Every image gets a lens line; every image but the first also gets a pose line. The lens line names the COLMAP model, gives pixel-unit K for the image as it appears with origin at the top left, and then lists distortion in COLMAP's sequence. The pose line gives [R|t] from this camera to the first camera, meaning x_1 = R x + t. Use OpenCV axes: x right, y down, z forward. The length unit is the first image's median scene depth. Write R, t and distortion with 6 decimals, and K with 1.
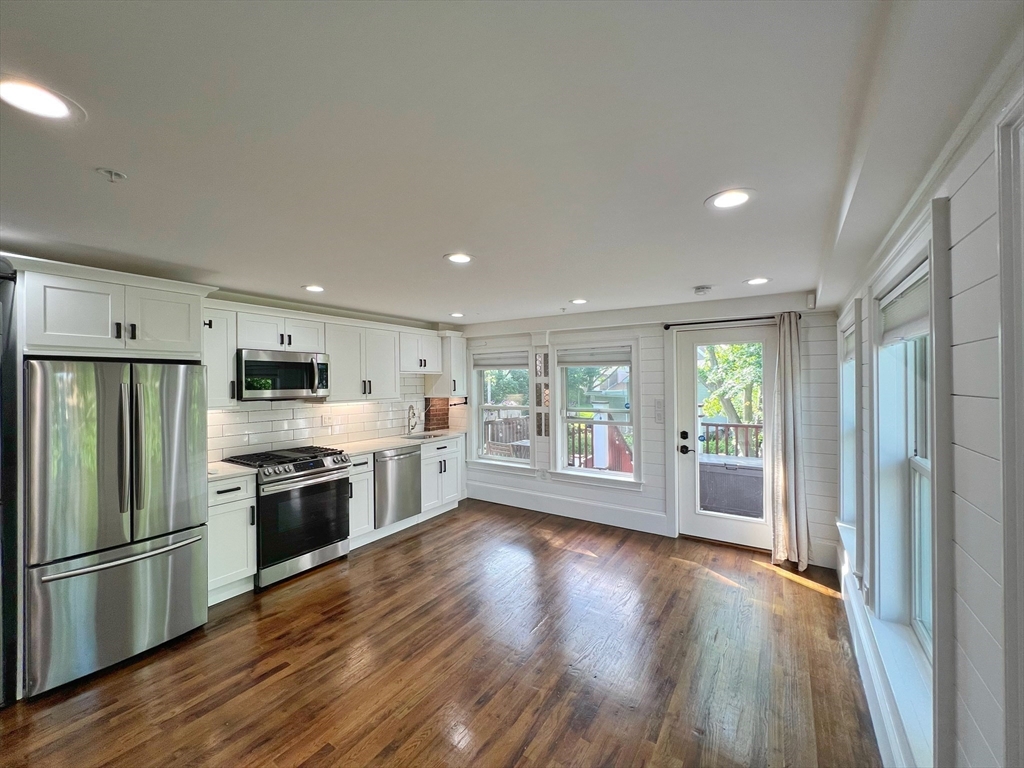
lens RADIAL K [[411.2, 0, 514.2], [0, 411.2, 380.9], [0, 0, 1]] dist [0.000769, 0.000852]
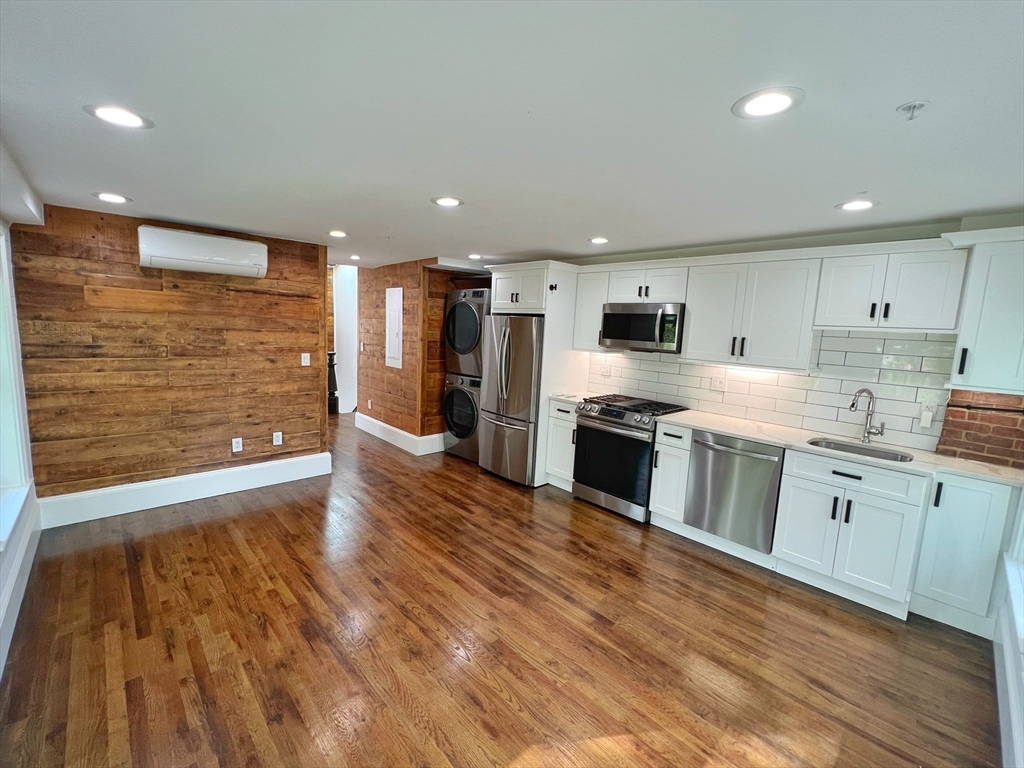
lens RADIAL K [[450.7, 0, 517.1], [0, 450.7, 383.1], [0, 0, 1]] dist [-0.002293, 0.000549]
pose [[-0.240037, 0.124864, -0.962700, 0.721905], [-0.040882, 0.989513, 0.138535, -0.021010], [0.969902, 0.072611, -0.232415, 1.141918]]
